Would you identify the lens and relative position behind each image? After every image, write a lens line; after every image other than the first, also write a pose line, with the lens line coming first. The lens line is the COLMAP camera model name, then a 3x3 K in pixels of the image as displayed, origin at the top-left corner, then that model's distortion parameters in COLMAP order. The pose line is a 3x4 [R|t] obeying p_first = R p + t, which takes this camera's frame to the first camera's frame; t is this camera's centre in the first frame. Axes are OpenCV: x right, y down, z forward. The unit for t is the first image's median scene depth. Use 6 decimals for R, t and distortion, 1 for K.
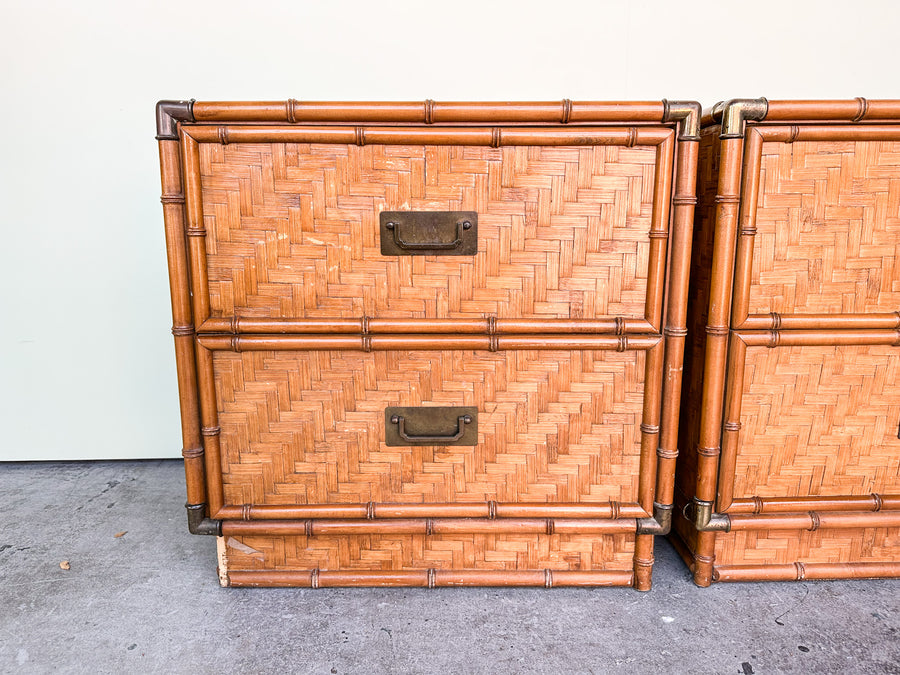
lens RADIAL K [[644.8, 0, 445.6], [0, 644.8, 333.8], [0, 0, 1]] dist [0.041207, -0.062671]
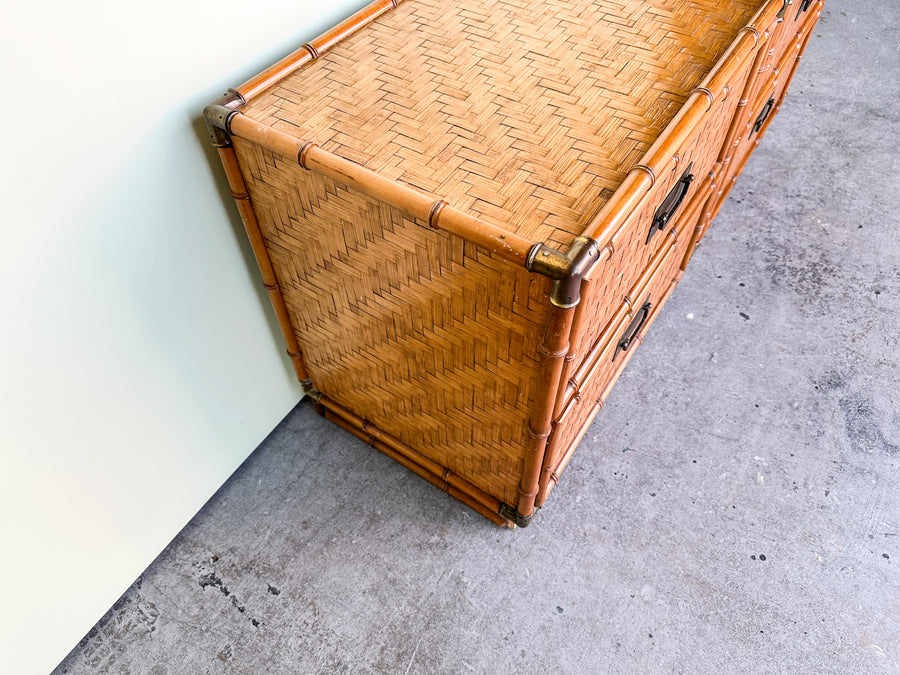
lens RADIAL K [[644.8, 0, 458.1], [0, 644.8, 331.6], [0, 0, 1]] dist [0.041207, -0.062671]
pose [[0.554402, -0.652678, 0.516381, -0.867215], [0.166926, 0.695061, 0.699304, -0.785494], [-0.815337, -0.301498, 0.494293, 0.681854]]
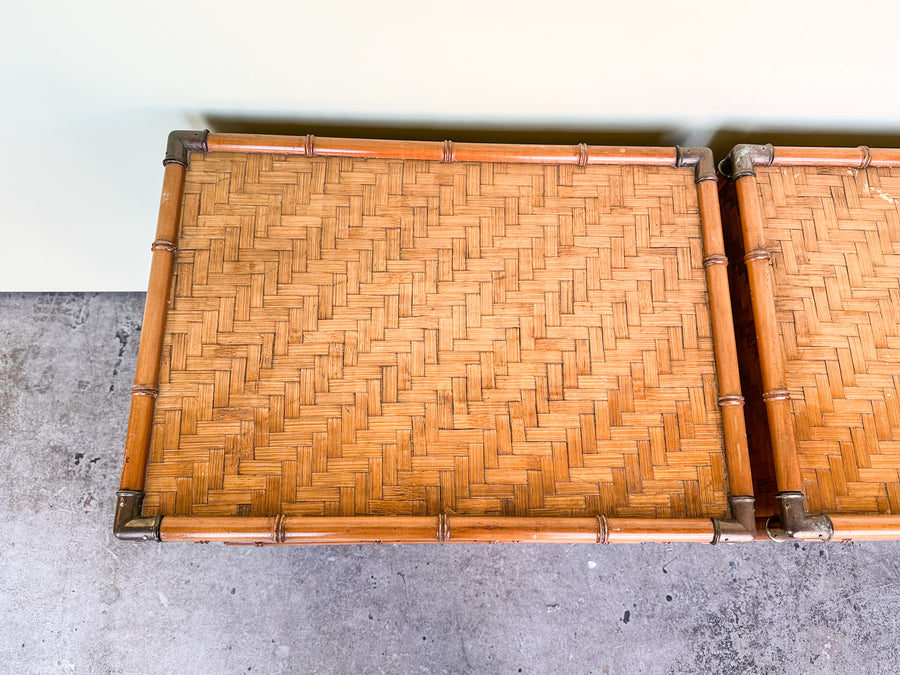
lens RADIAL K [[689.3, 0, 460.6], [0, 689.3, 339.4], [0, 0, 1]] dist [0.018852, -0.030979]
pose [[0.998500, 0.018844, 0.051404, -0.047427], [-0.054311, 0.459401, 0.886567, -1.207858], [-0.006909, -0.888029, 0.459735, 0.756325]]
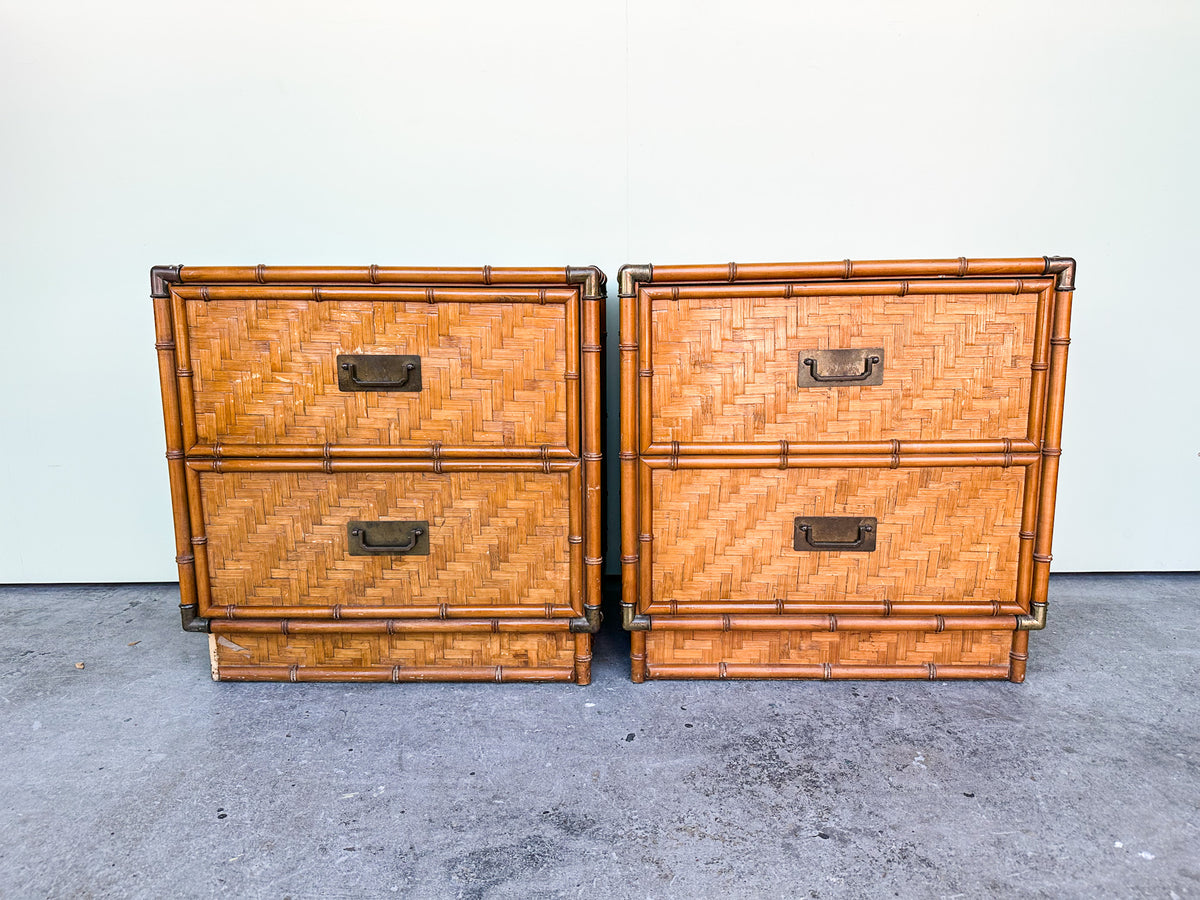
lens RADIAL K [[859.8, 0, 606.5], [0, 859.8, 445.4], [0, 0, 1]] dist [0.041207, -0.062671]
pose [[0.999656, 0.002027, -0.026165, 0.424688], [-0.002492, 0.999839, -0.017753, 0.003849], [0.026125, 0.017812, 0.999500, -0.560082]]
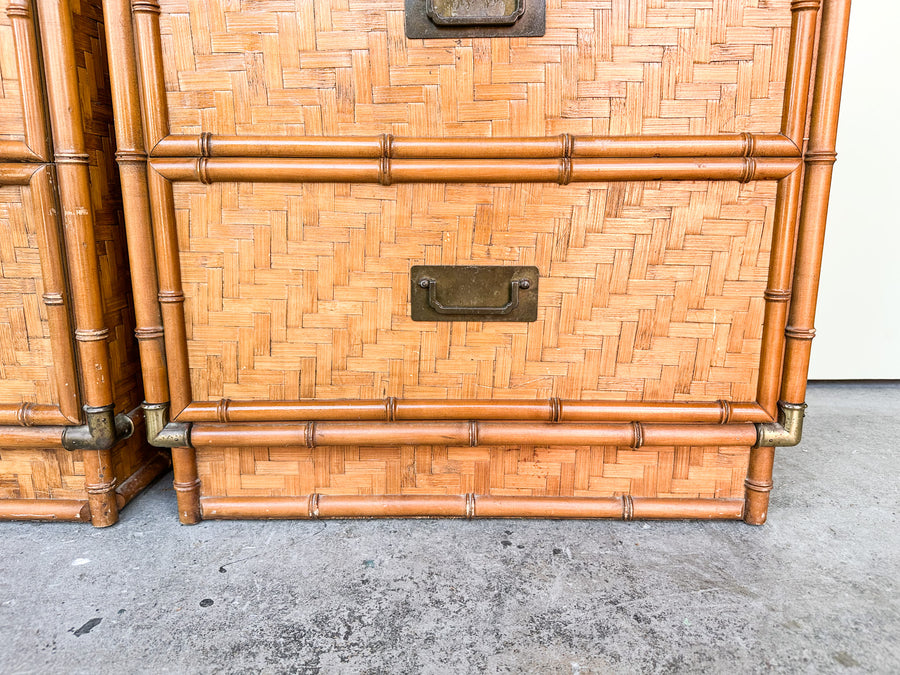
lens RADIAL K [[644.8, 0, 455.1], [0, 644.8, 334.9], [0, 0, 1]] dist [0.041207, -0.062671]
pose [[0.999804, 0.011293, -0.016258, 0.796188], [-0.010959, 0.999730, 0.020511, 0.171157], [0.016485, -0.020329, 0.999657, 0.292986]]
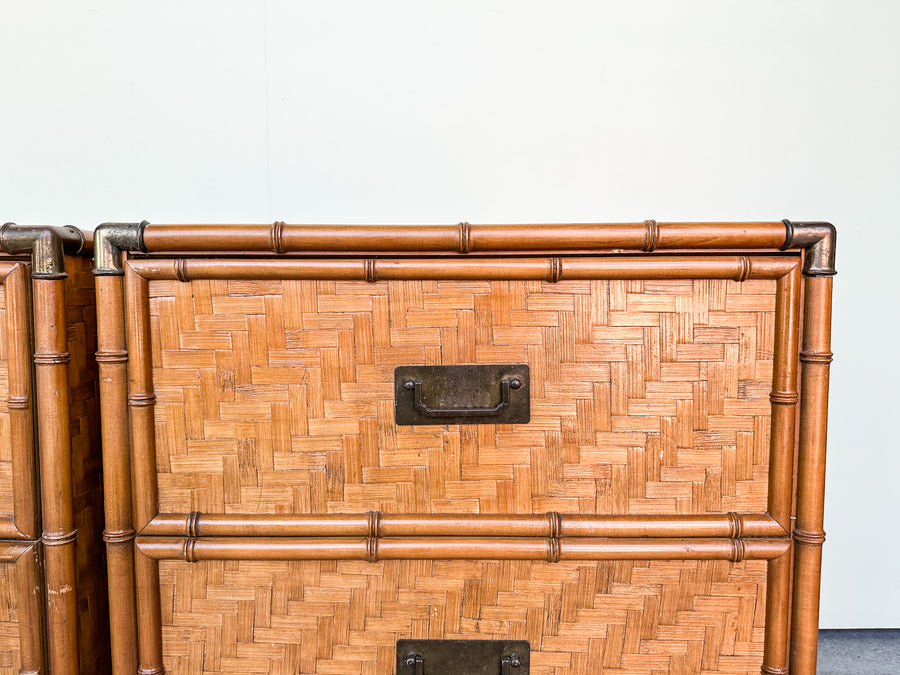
lens RADIAL K [[689.3, 0, 441.7], [0, 689.3, 305.1], [0, 0, 1]] dist [0.018852, -0.030979]
pose [[0.999768, 0.008829, -0.019639, 0.793843], [-0.011112, 0.992786, -0.119381, -0.170419], [0.018444, 0.119572, 0.992654, 0.226292]]
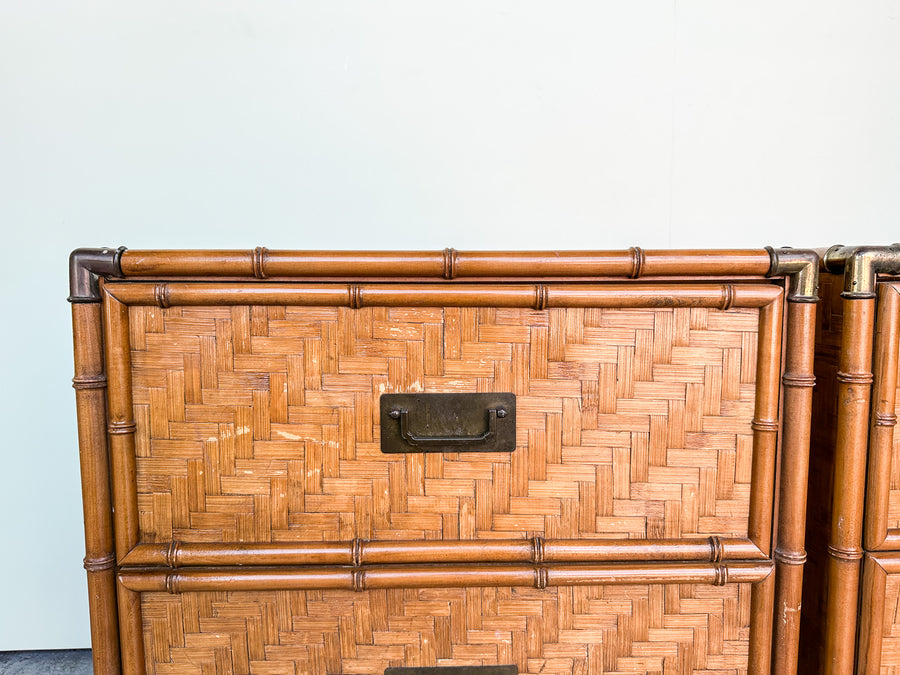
lens RADIAL K [[689.3, 0, 457.5], [0, 689.3, 339.2], [0, 0, 1]] dist [0.018852, -0.030979]
pose [[0.999736, -0.003242, 0.022726, -0.032360], [0.005339, 0.995670, -0.092804, -0.174825], [-0.022327, 0.092901, 0.995425, 0.221087]]
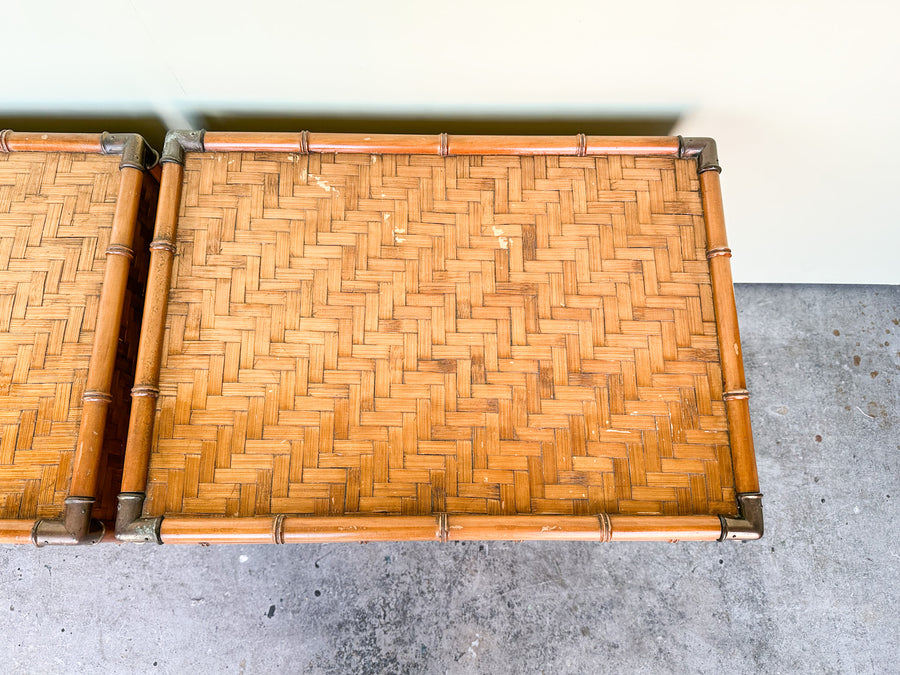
lens RADIAL K [[689.3, 0, 453.2], [0, 689.3, 340.0], [0, 0, 1]] dist [0.018852, -0.030979]
pose [[0.999560, 0.018467, 0.023200, 0.794200], [-0.029044, 0.452119, 0.891485, -1.222423], [0.005974, -0.891767, 0.452456, 0.759628]]
